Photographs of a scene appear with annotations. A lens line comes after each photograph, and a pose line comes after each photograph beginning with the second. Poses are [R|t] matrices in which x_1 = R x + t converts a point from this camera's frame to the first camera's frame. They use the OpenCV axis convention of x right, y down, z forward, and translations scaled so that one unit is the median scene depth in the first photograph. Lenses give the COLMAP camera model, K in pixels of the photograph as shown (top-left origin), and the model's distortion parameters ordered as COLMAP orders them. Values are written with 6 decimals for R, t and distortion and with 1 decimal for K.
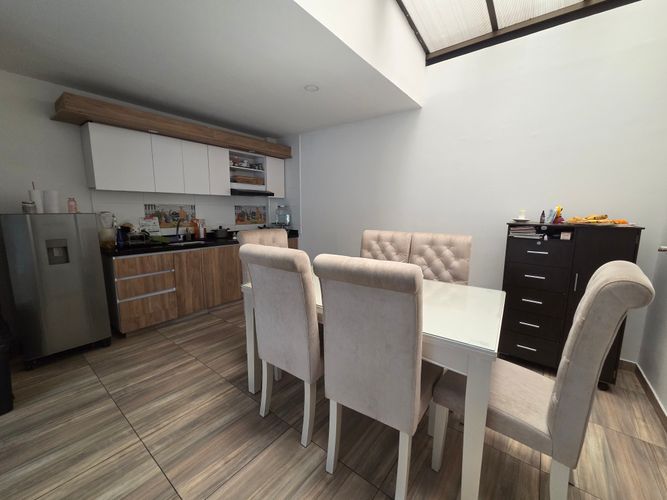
lens RADIAL K [[273.1, 0, 330.7], [0, 273.1, 248.6], [0, 0, 1]] dist [0.012510, -0.000205]
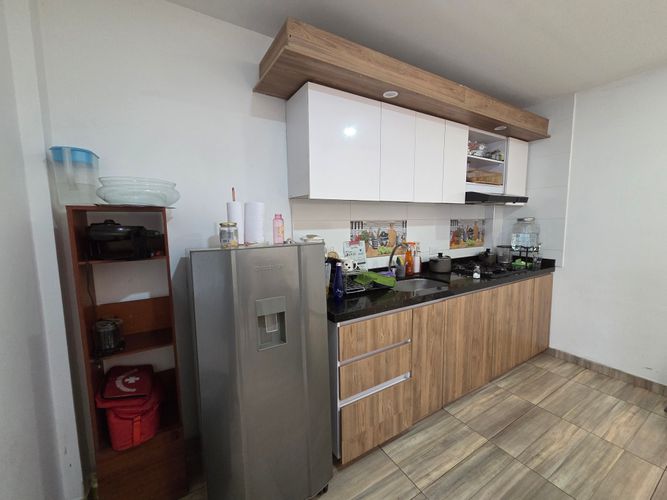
lens RADIAL K [[273.1, 0, 336.6], [0, 273.1, 249.7], [0, 0, 1]] dist [0.012510, -0.000205]
pose [[0.938158, 0.021159, -0.345559, -0.461127], [-0.033670, 0.998975, -0.030242, -0.070663], [0.344565, 0.040007, 0.937910, 0.373264]]
